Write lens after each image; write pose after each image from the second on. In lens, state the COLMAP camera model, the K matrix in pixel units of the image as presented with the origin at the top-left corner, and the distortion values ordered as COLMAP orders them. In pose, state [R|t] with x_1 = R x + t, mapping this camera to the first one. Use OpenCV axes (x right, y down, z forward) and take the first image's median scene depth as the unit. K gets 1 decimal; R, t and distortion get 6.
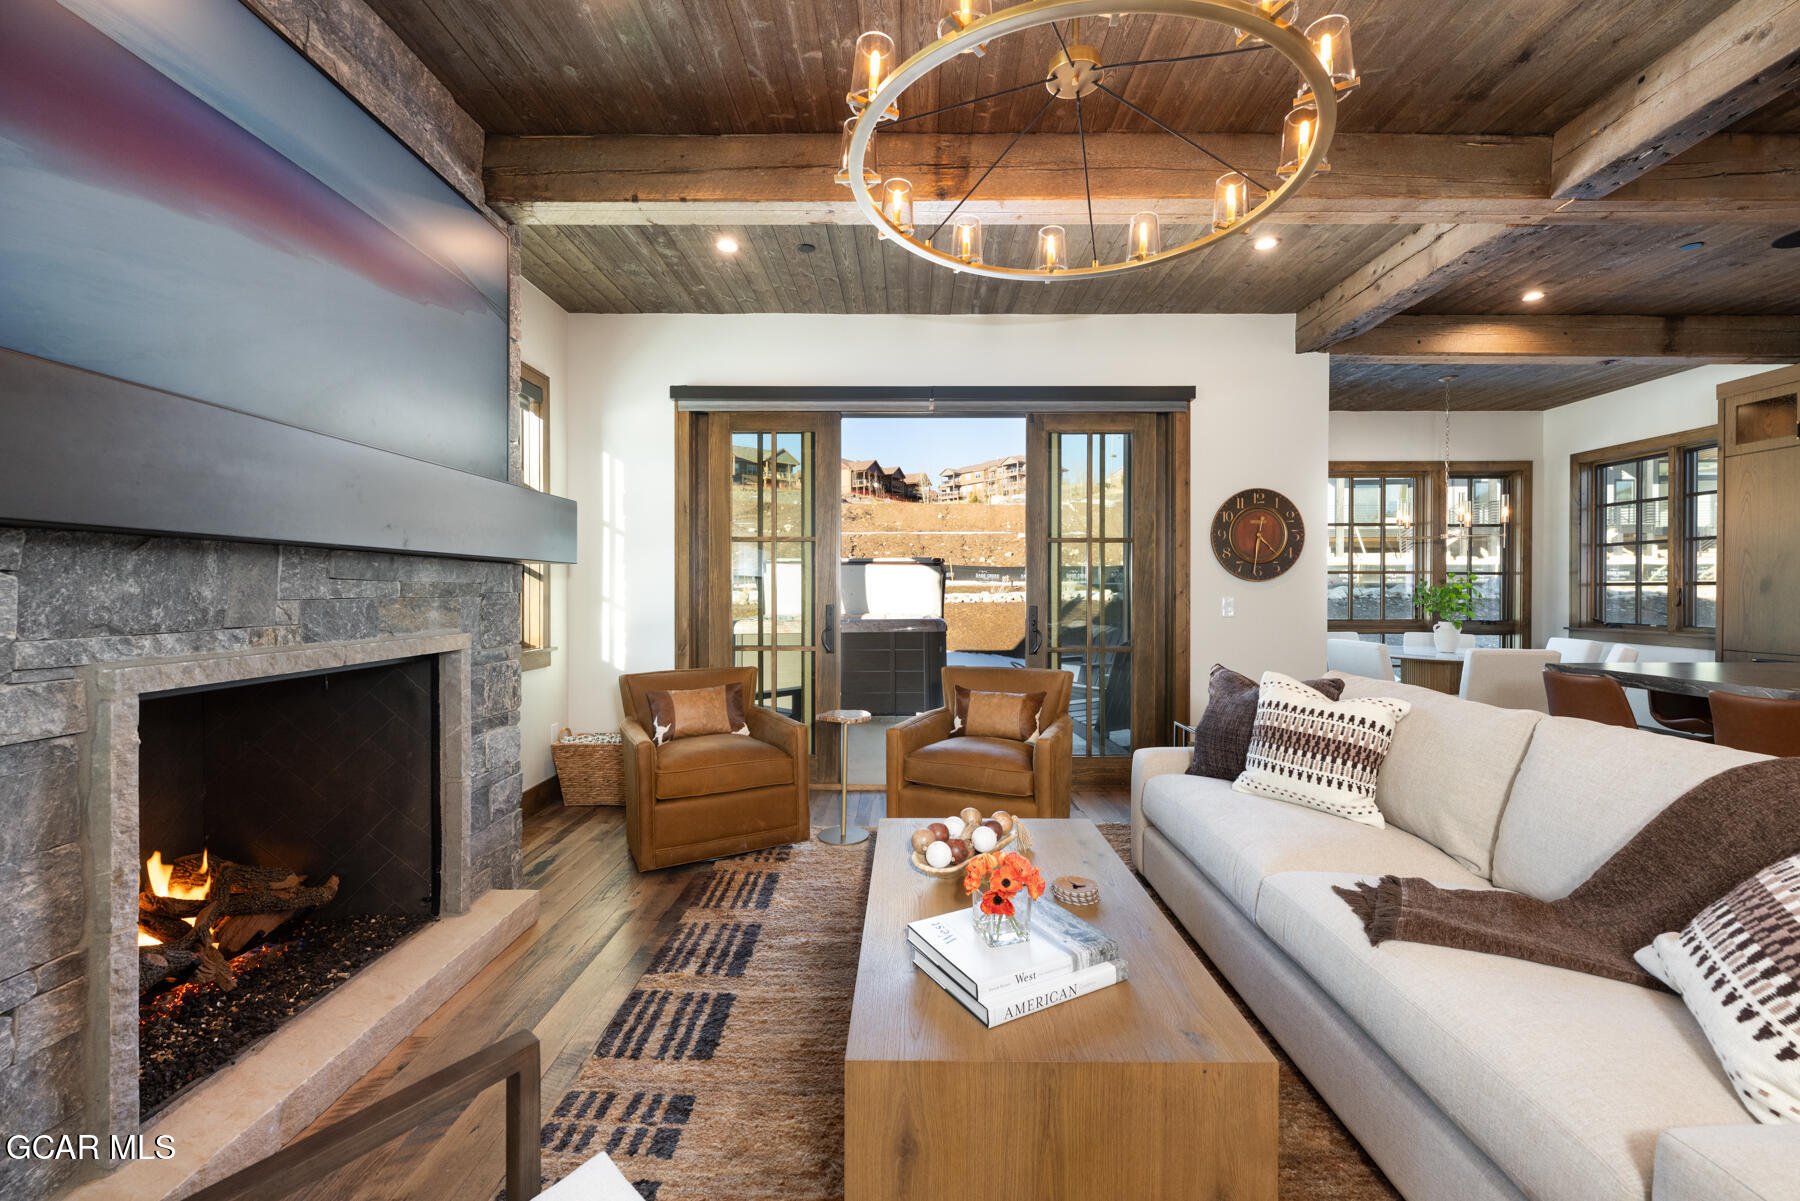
lens RADIAL K [[728.1, 0, 913.5], [0, 728.1, 593.8], [0, 0, 1]] dist [-0.000182, -0.000358]
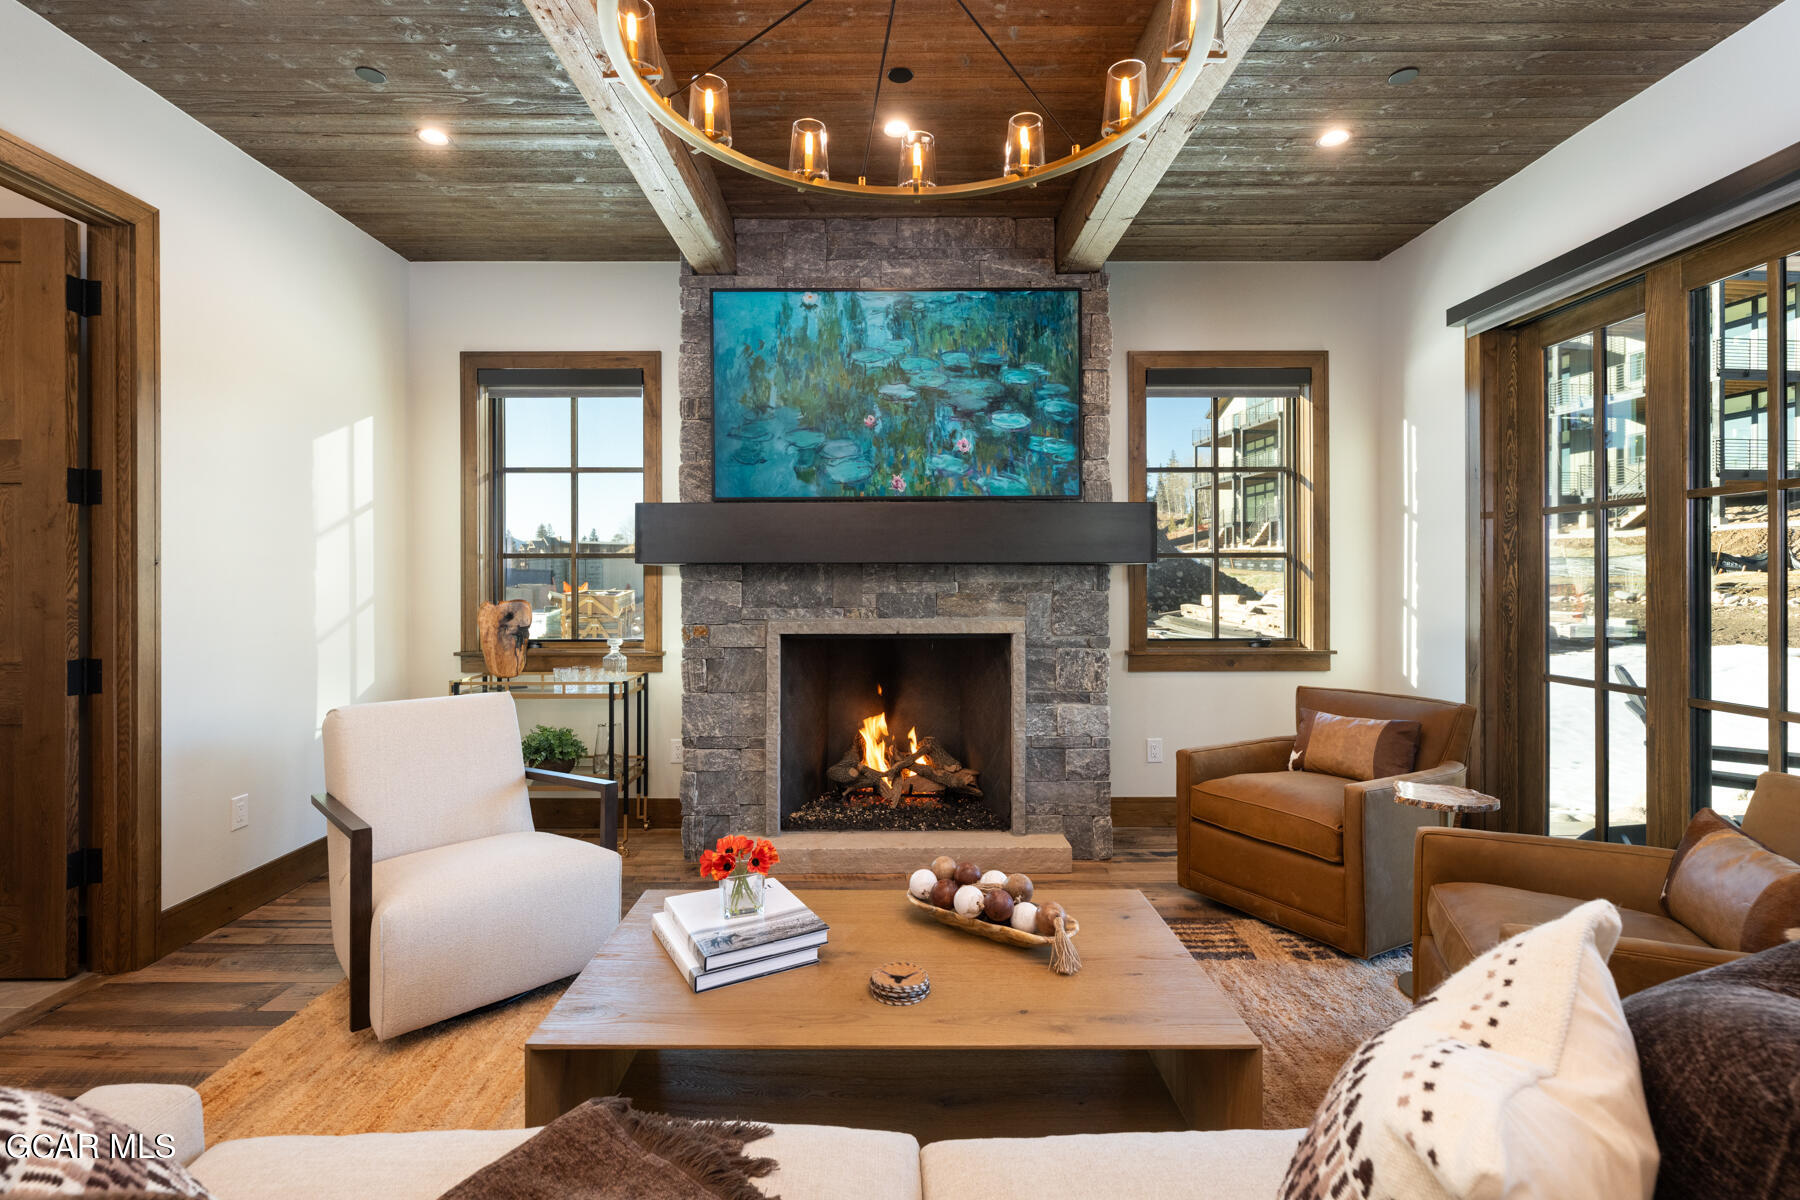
lens RADIAL K [[826.4, 0, 902.5], [0, 826.4, 577.6], [0, 0, 1]] dist [0.002985, 0.000075]
pose [[0.008023, -0.004969, -0.999955, 0.489612], [-0.004609, 0.999977, -0.005006, -0.008723], [0.999957, 0.004649, 0.007999, 0.440672]]
